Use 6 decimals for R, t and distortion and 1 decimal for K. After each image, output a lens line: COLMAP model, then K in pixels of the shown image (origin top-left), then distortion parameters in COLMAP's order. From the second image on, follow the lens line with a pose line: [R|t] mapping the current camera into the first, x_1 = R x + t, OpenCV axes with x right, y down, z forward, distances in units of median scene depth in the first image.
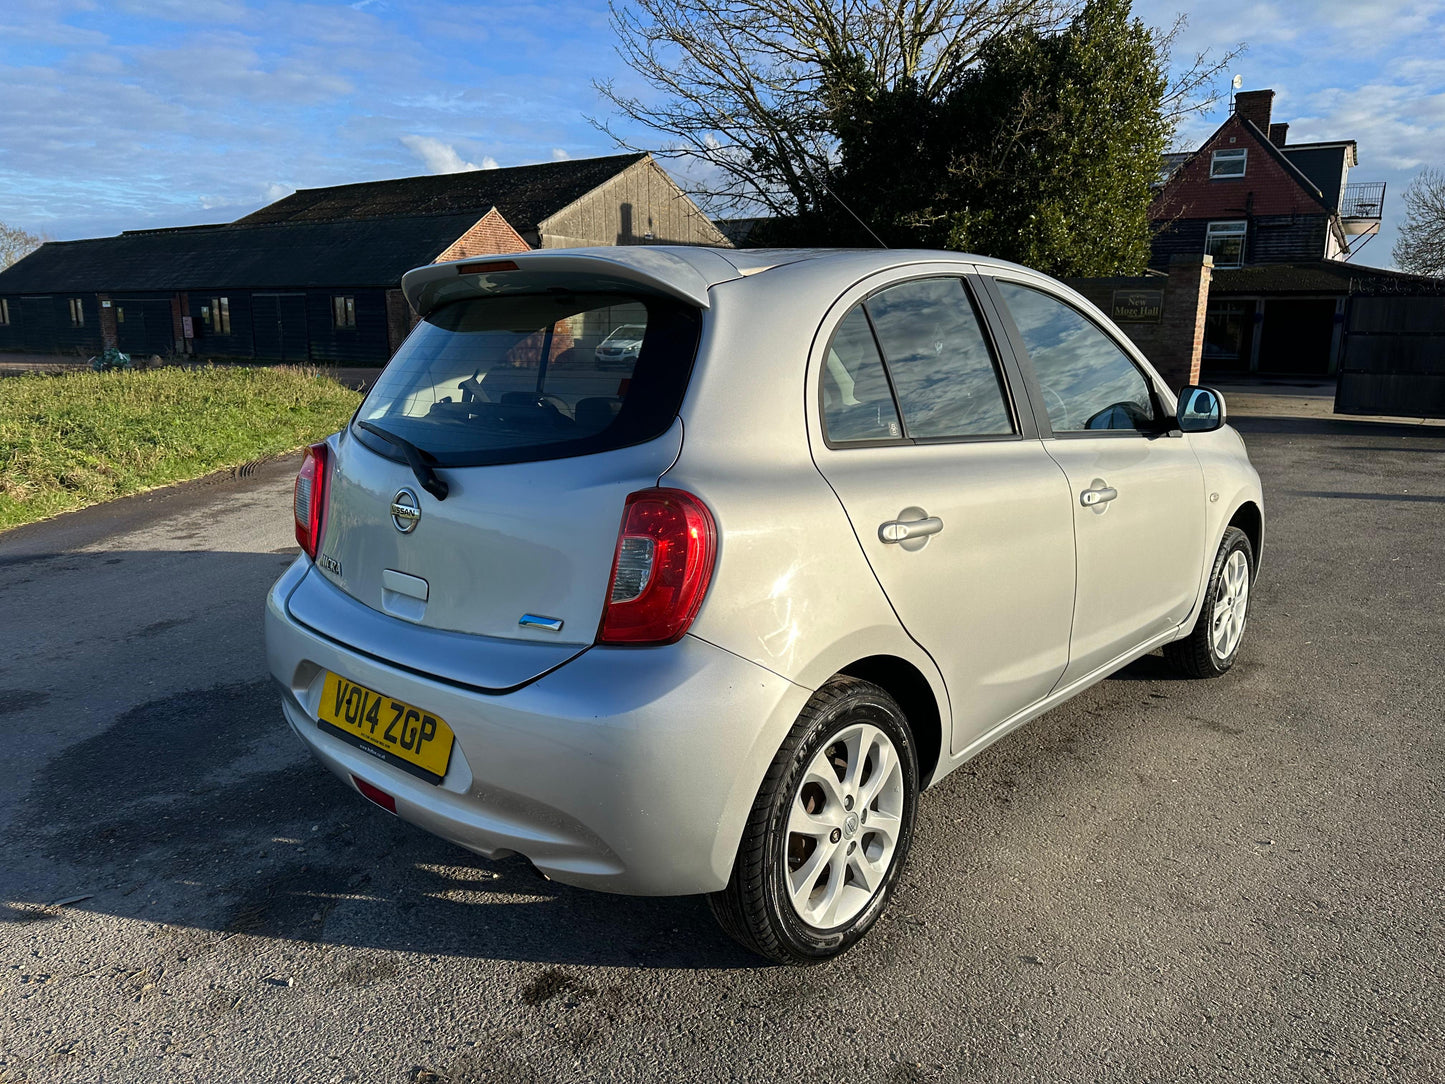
lens RADIAL K [[1026.1, 0, 720.1], [0, 1026.1, 525.3], [0, 0, 1]] dist [0.022086, -0.029497]
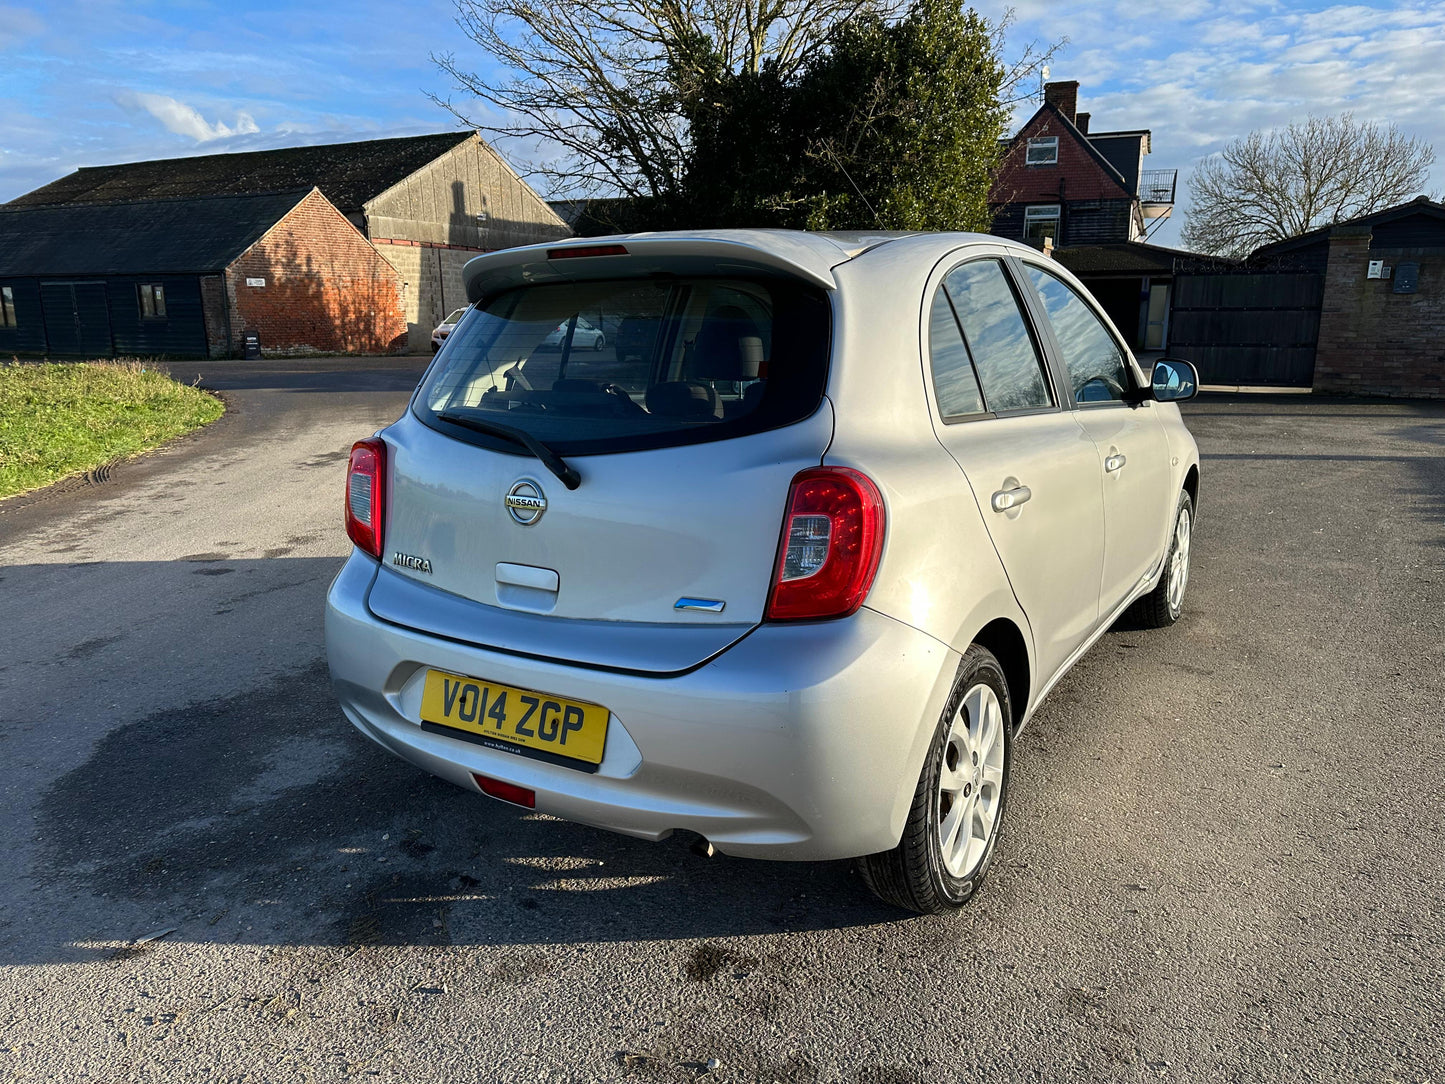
lens RADIAL K [[1023.5, 0, 728.5], [0, 1023.5, 536.8], [0, 0, 1]] dist [0.042415, -0.058531]
pose [[0.985081, -0.049668, 0.164768, -0.163087], [0.045441, 0.998536, 0.029329, -0.000299], [-0.165984, -0.021404, 0.985896, 0.001011]]
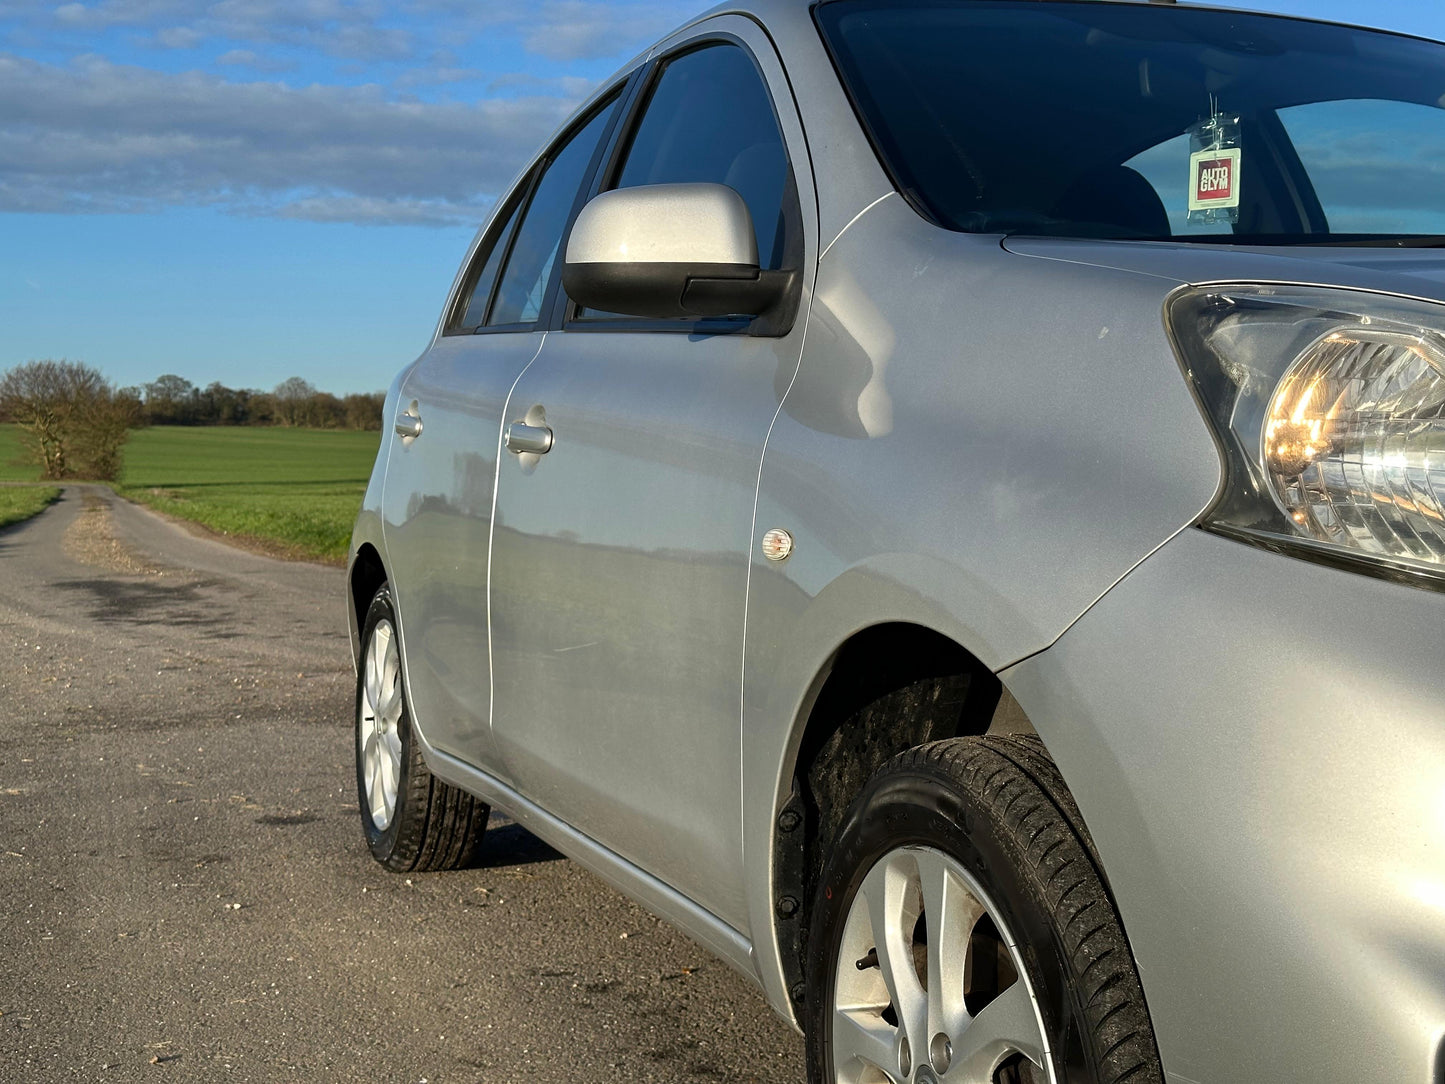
lens RADIAL K [[1996.4, 0, 731.2], [0, 1996.4, 541.0], [0, 0, 1]] dist [0.130680, -0.051759]
pose [[-0.453433, 0.039484, -0.890415, 0.935740], [-0.153433, 0.980646, 0.121619, -0.088605], [0.877984, 0.191765, -0.438600, 1.183349]]
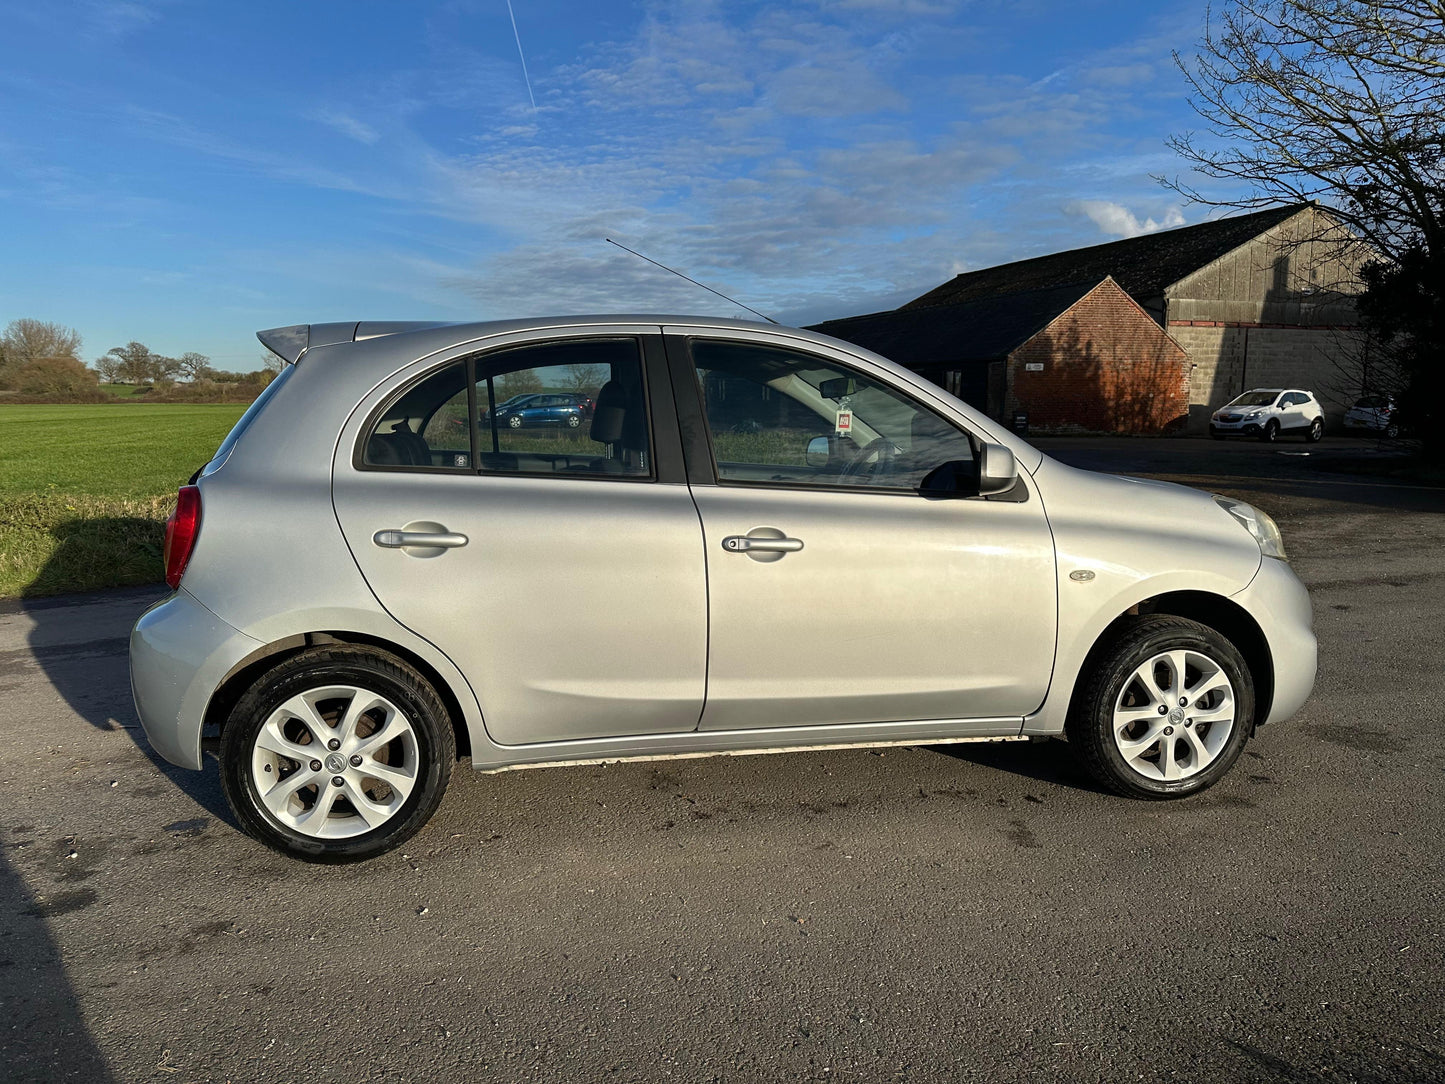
lens RADIAL K [[1006.8, 0, 727.6], [0, 1006.8, 538.1], [0, 0, 1]] dist [0.095275, -0.139288]
pose [[0.803096, 0.076701, -0.590892, 0.710984], [-0.108903, 0.993871, -0.019003, -0.008865], [0.585813, 0.079612, 0.806527, 0.135707]]
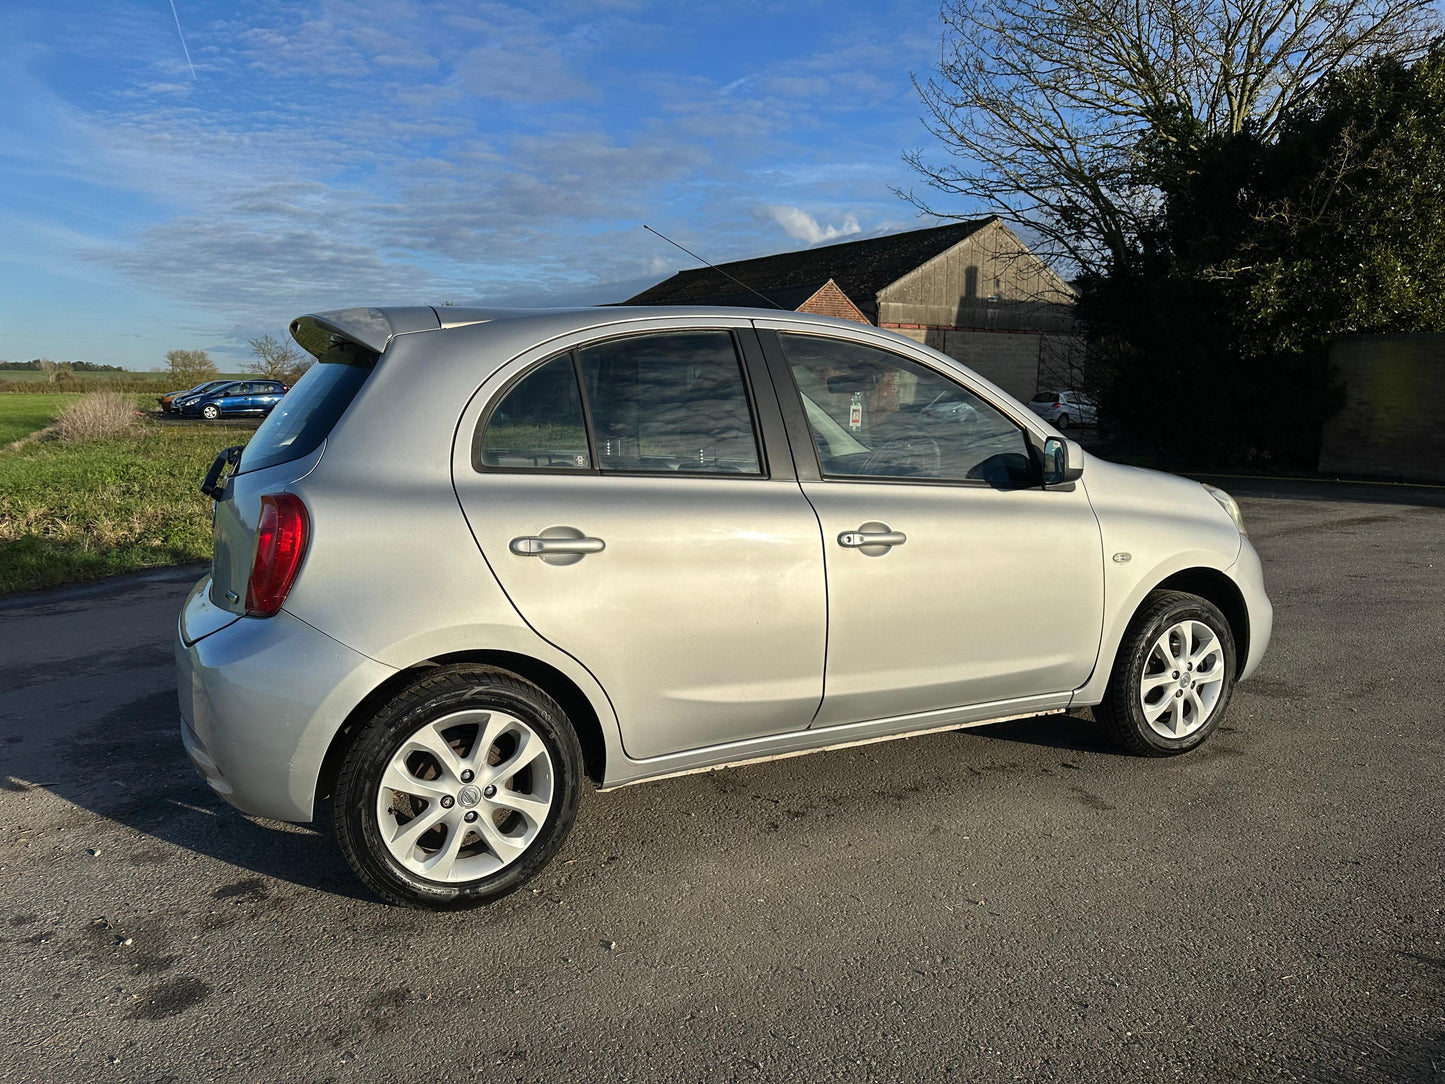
lens RADIAL K [[1014.3, 0, 723.8], [0, 1014.3, 540.4], [0, 0, 1]] dist [0.057131, -0.075976]
pose [[0.936393, 0.052158, -0.347057, 0.443498], [-0.068326, 0.997066, -0.034505, 0.014088], [0.344239, 0.056023, 0.937209, 0.003339]]
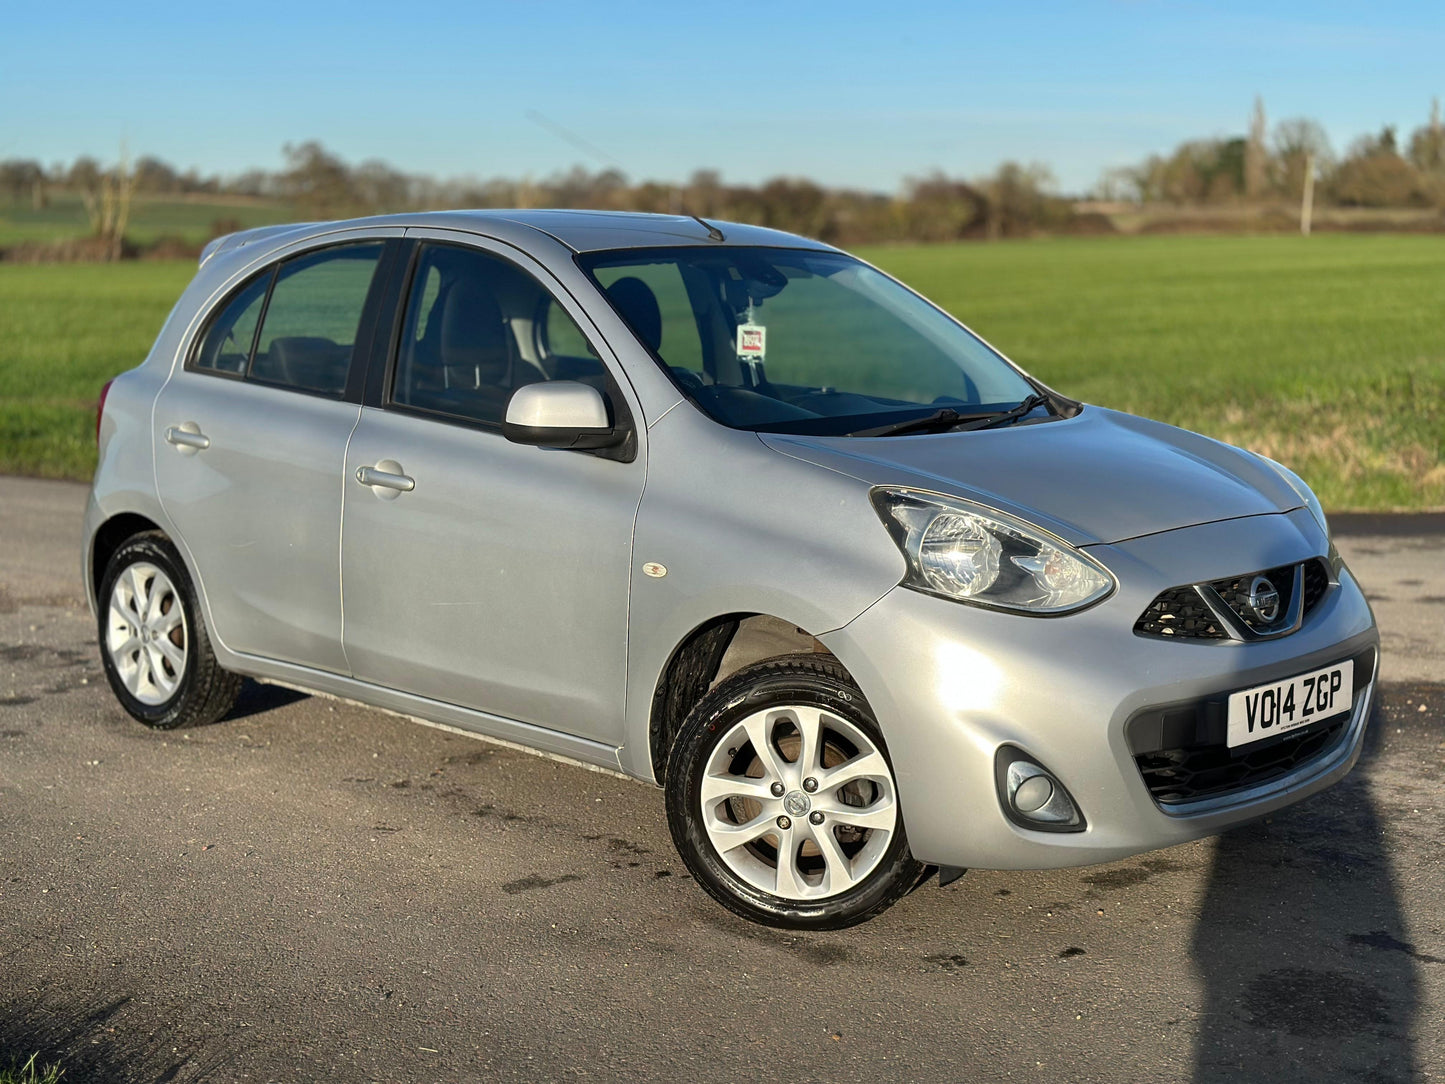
lens RADIAL K [[1996.4, 0, 731.2], [0, 1996.4, 541.0], [0, 0, 1]] dist [0.130680, -0.051759]
pose [[-0.018833, 0.148757, -0.988694, 1.616247], [-0.182744, 0.971700, 0.149681, -0.225185], [0.982980, 0.183497, 0.008884, 0.992350]]
